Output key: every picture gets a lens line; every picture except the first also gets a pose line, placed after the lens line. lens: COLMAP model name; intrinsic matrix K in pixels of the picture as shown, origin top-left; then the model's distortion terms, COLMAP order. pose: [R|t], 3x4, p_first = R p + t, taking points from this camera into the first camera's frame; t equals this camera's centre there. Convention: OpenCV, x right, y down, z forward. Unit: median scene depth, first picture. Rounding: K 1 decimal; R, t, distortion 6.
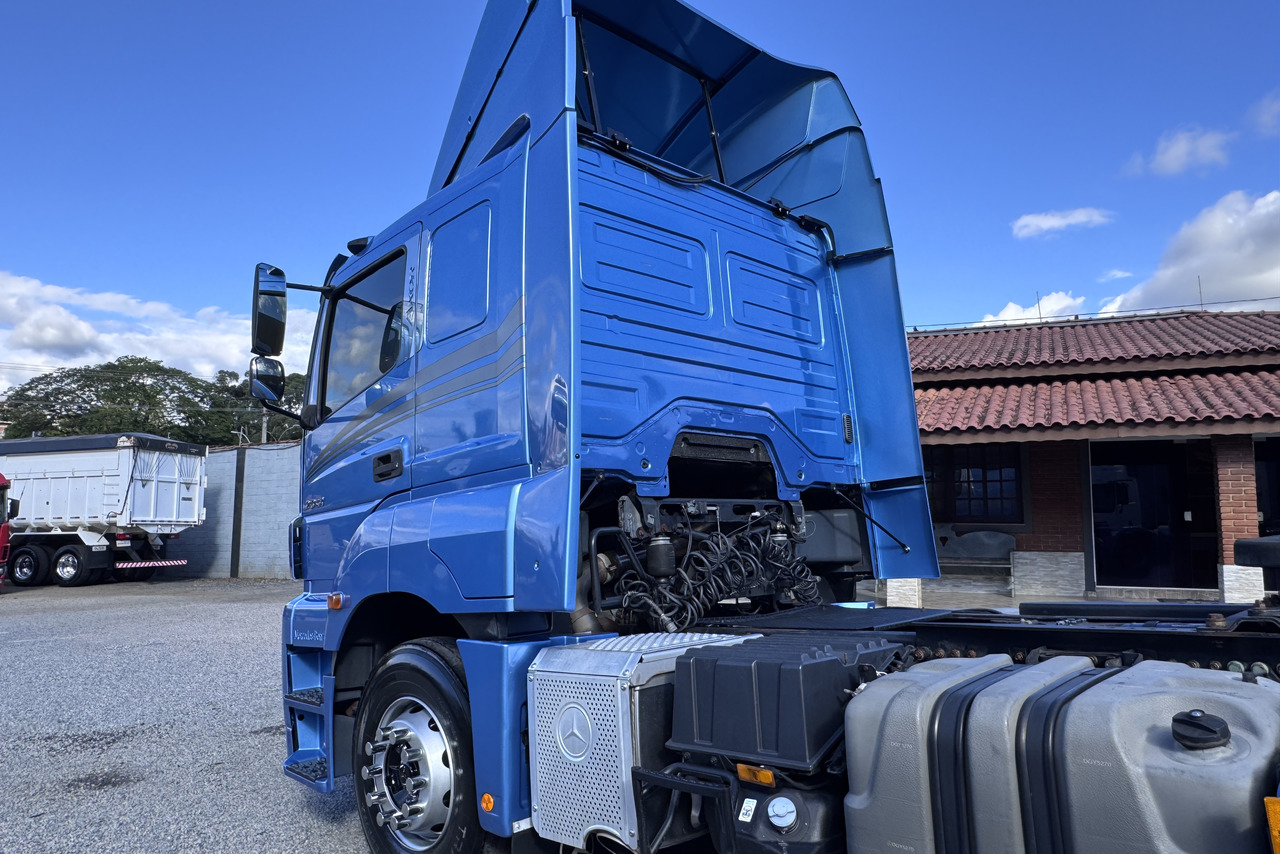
lens RADIAL K [[859.1, 0, 643.9], [0, 859.1, 433.0], [0, 0, 1]] dist [0.028126, -0.001516]
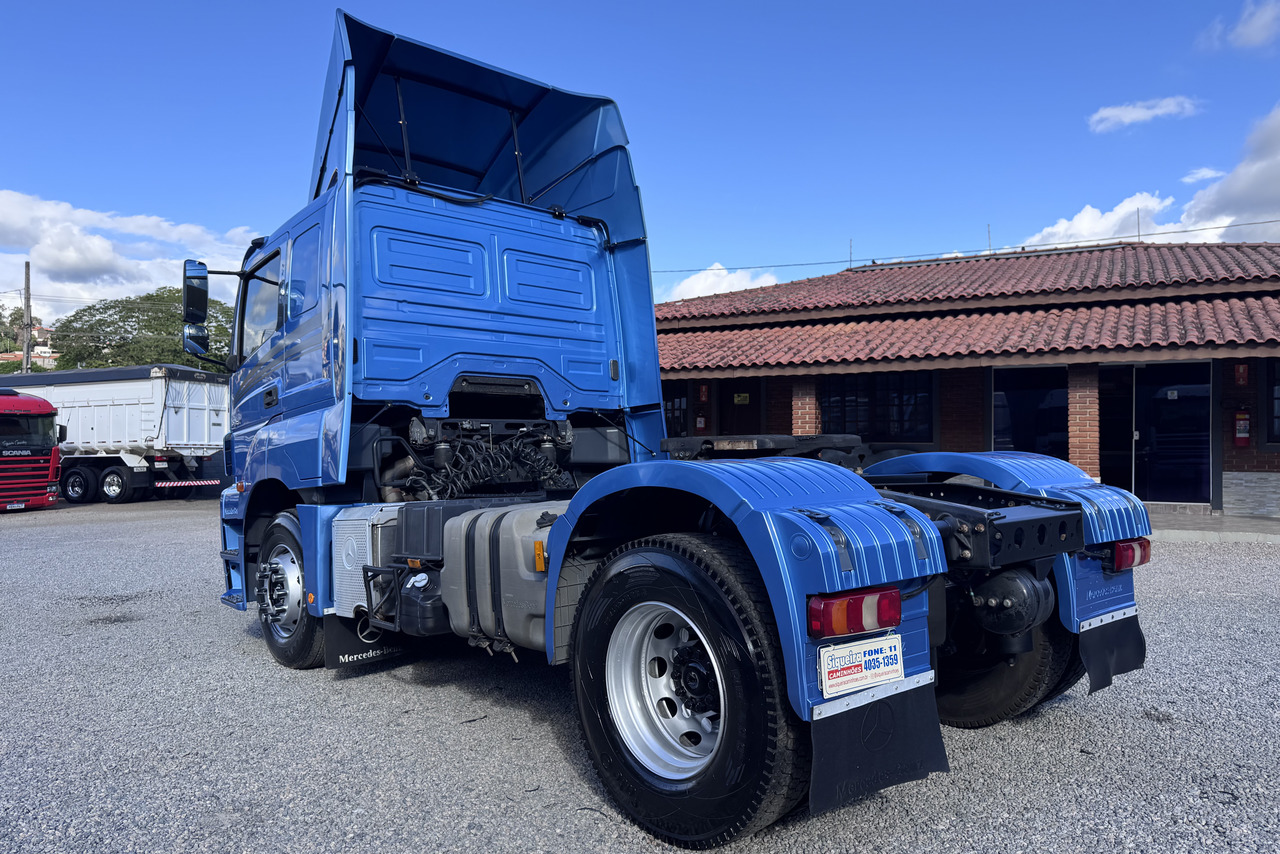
lens RADIAL K [[859.1, 0, 639.1], [0, 859.1, 427.9], [0, 0, 1]] dist [0.028126, -0.001516]
pose [[0.999004, -0.003940, -0.044447, 0.339473], [0.007513, 0.996724, 0.080522, -0.021974], [0.043984, -0.080776, 0.995761, -0.395387]]
